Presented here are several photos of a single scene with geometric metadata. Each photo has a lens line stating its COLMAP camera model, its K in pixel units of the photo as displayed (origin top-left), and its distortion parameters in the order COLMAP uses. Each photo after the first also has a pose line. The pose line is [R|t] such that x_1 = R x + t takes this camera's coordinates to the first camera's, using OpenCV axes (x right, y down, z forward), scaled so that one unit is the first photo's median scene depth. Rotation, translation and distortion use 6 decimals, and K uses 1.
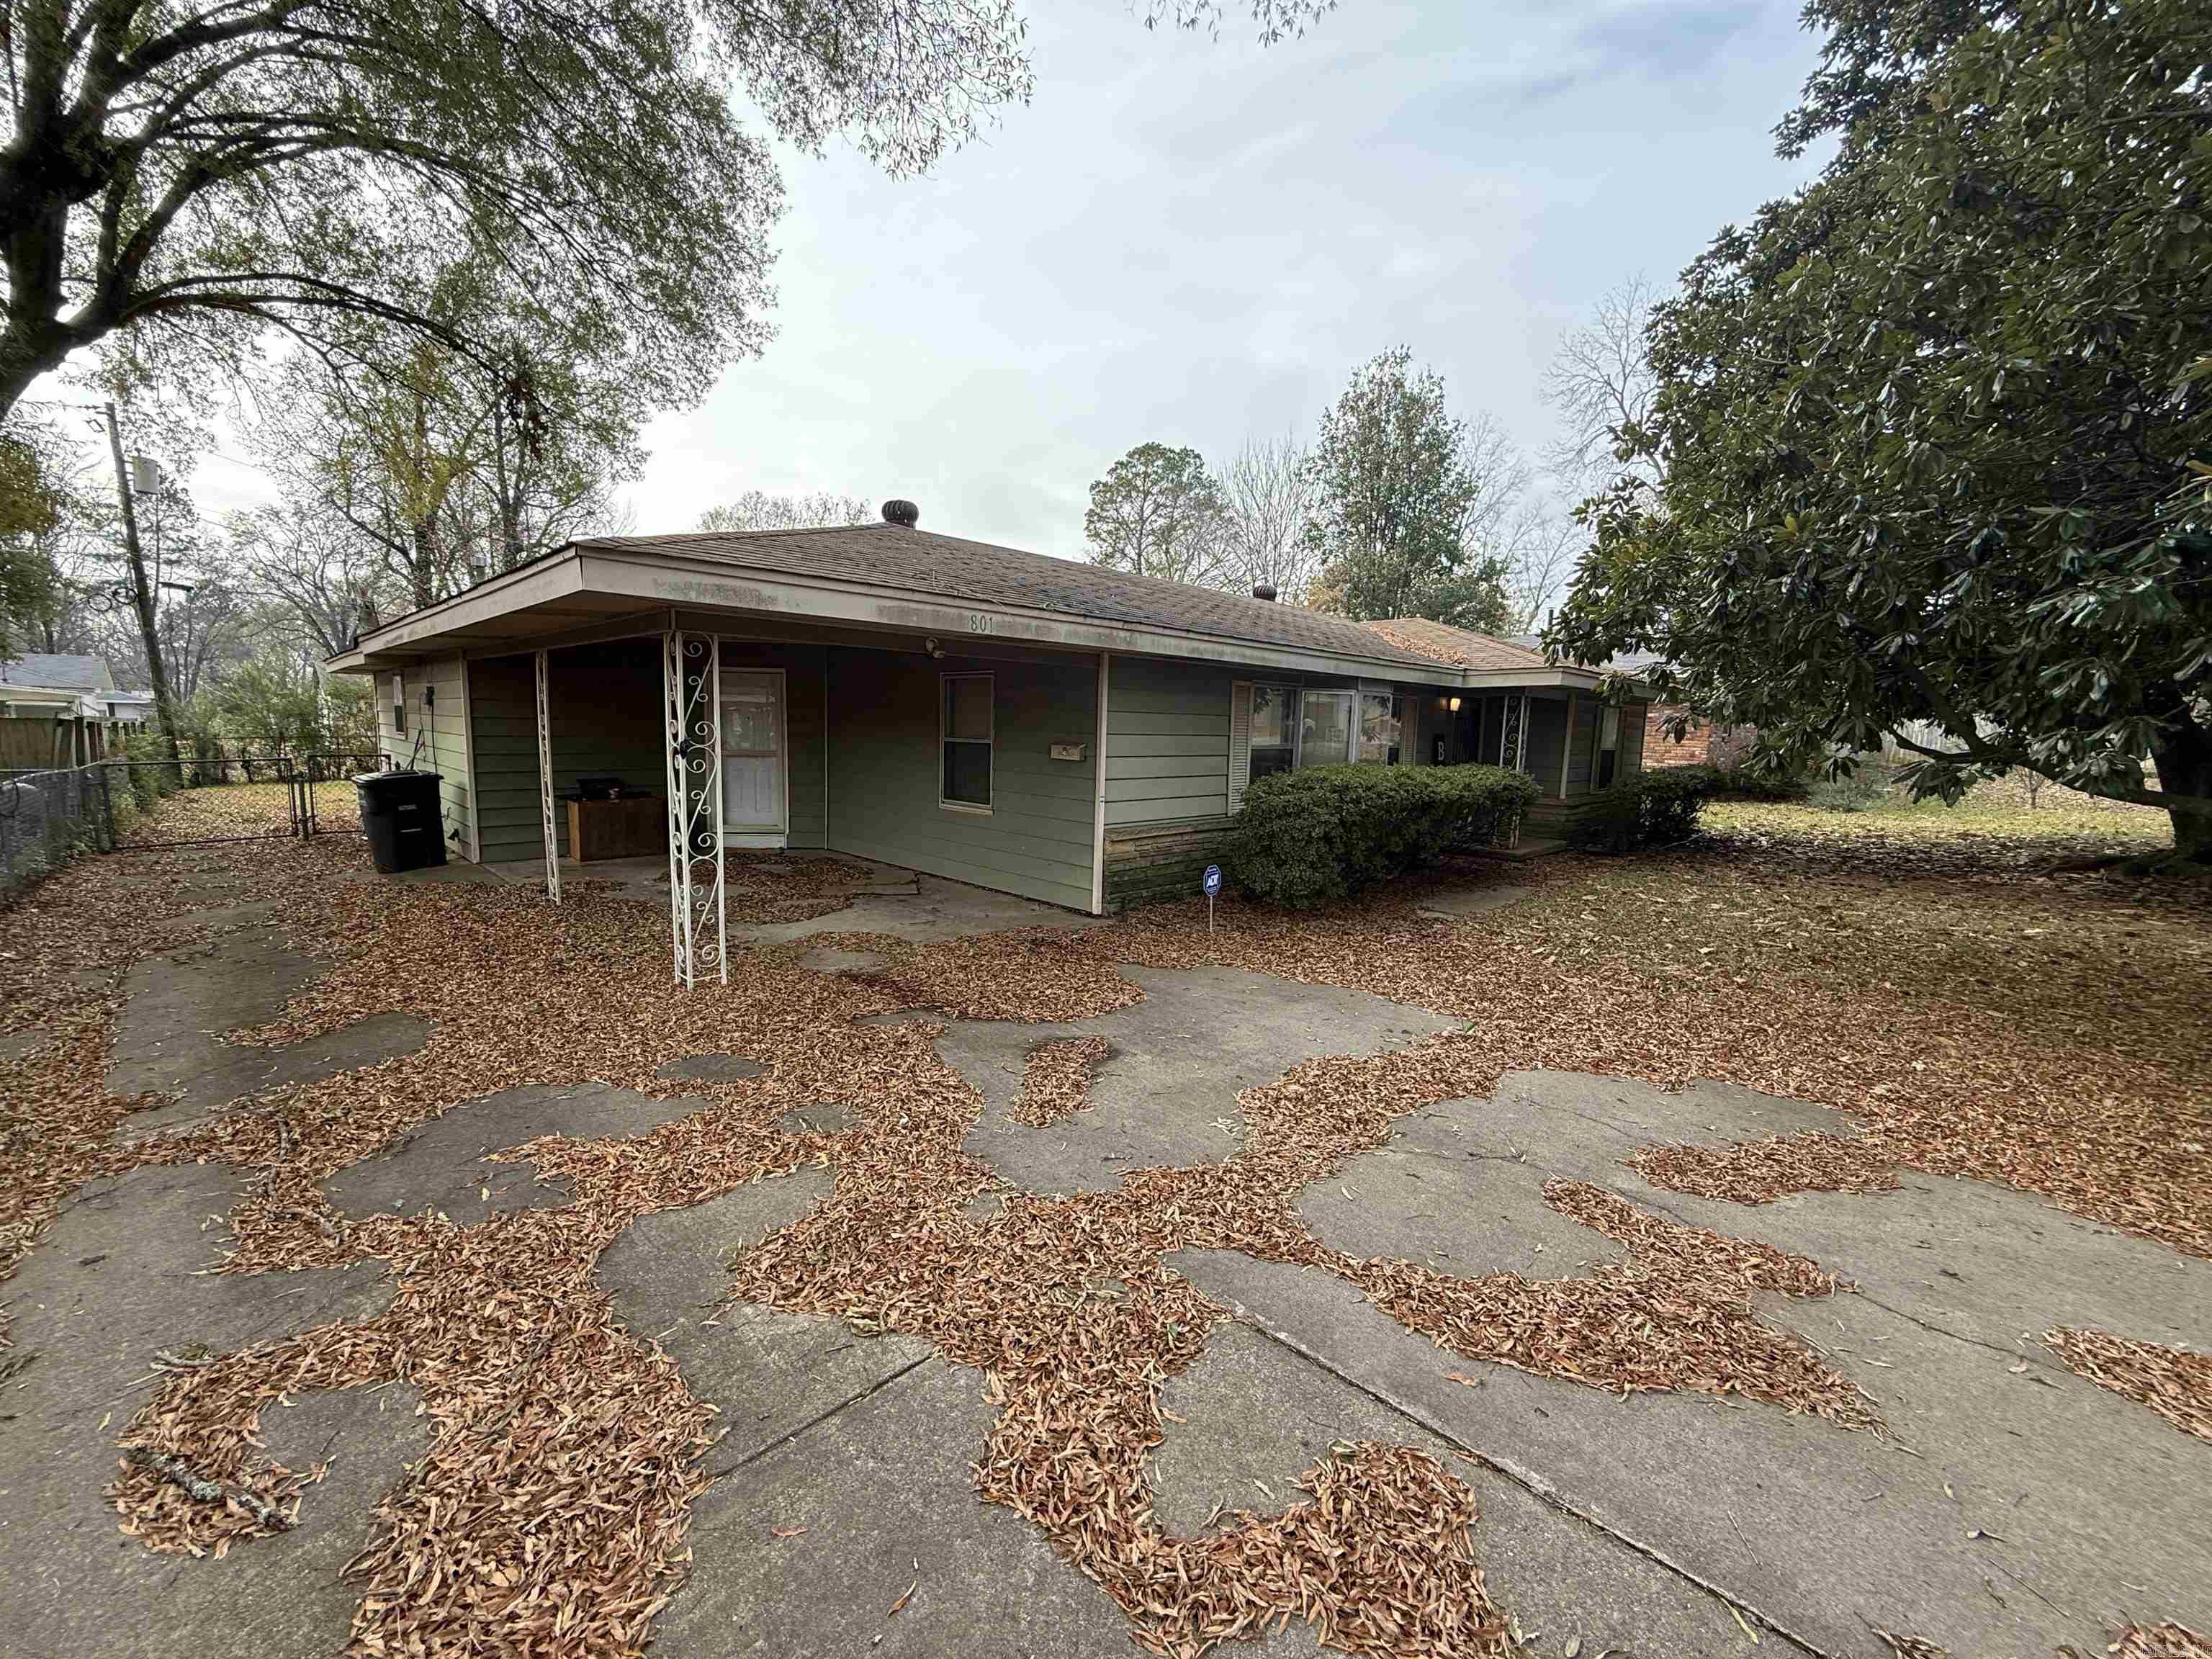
lens RADIAL K [[882.2, 0, 1106.0], [0, 882.2, 829.5], [0, 0, 1]] dist [0.009928, -0.005214]
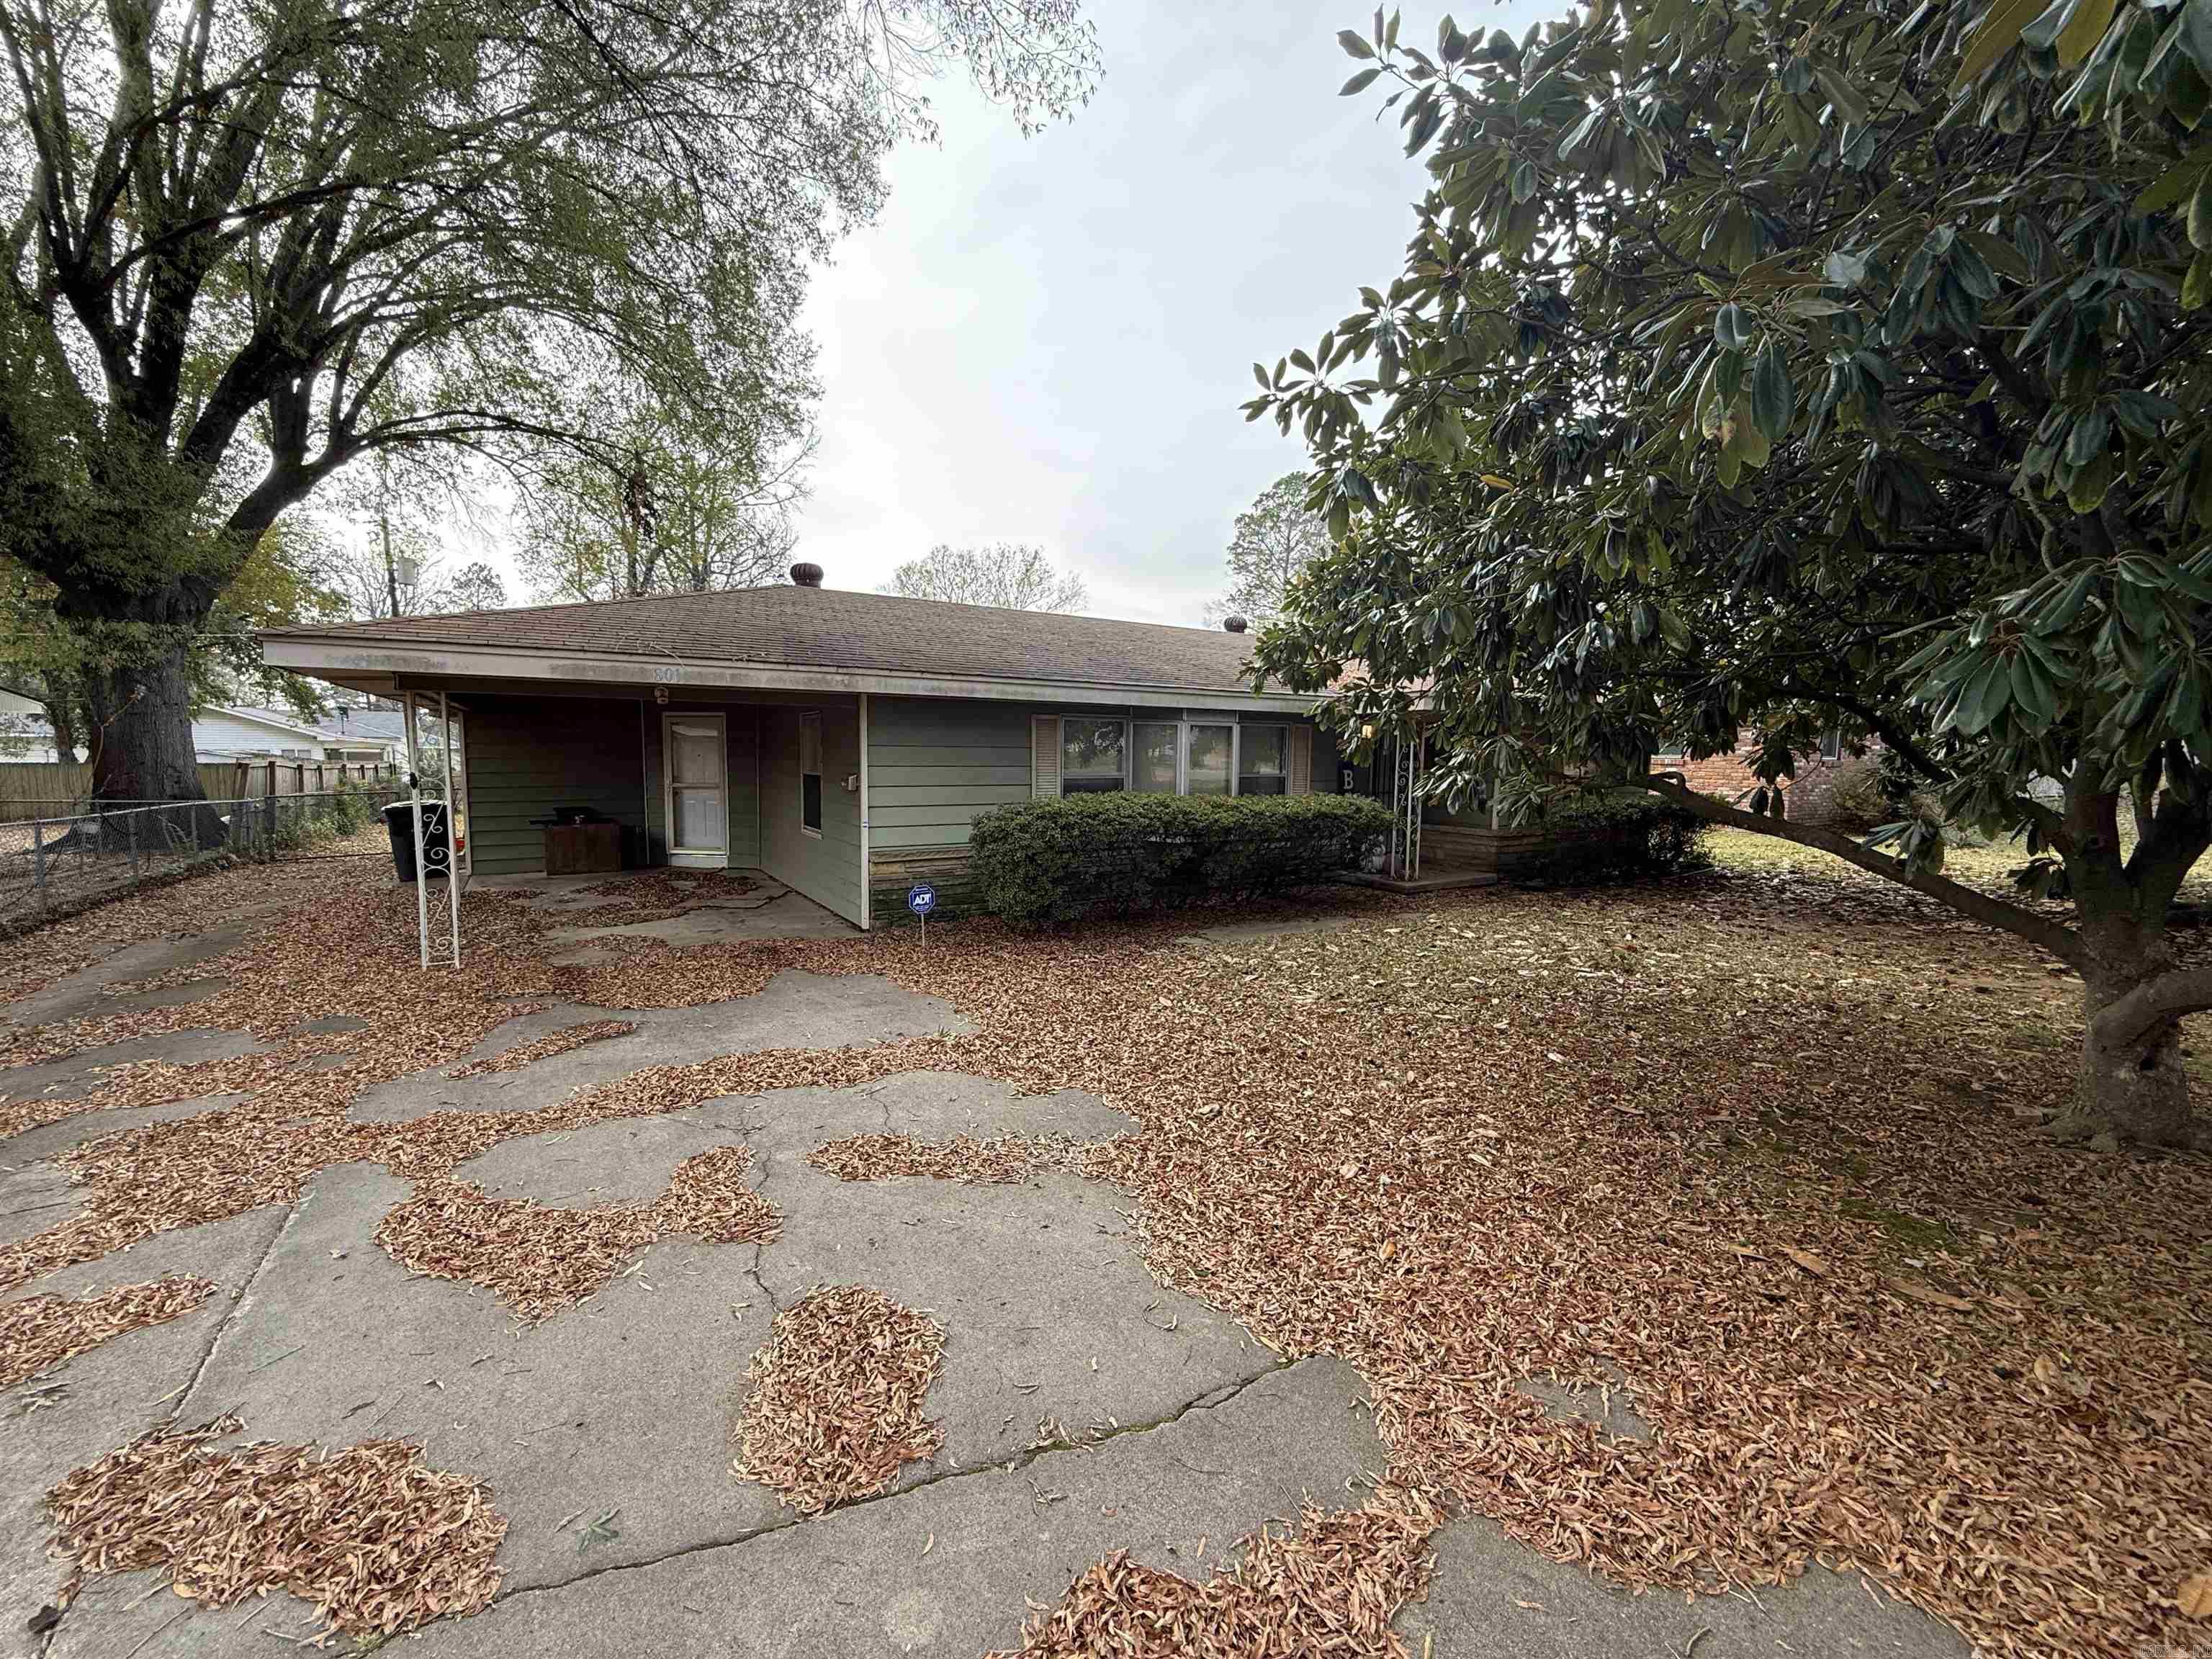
lens RADIAL K [[882.2, 0, 1106.0], [0, 882.2, 829.5], [0, 0, 1]] dist [0.009928, -0.005214]
pose [[0.974309, 0.006897, -0.225110, 0.582555], [-0.014827, 0.999327, -0.033558, 0.004848], [0.224727, 0.036033, 0.973755, -0.016986]]
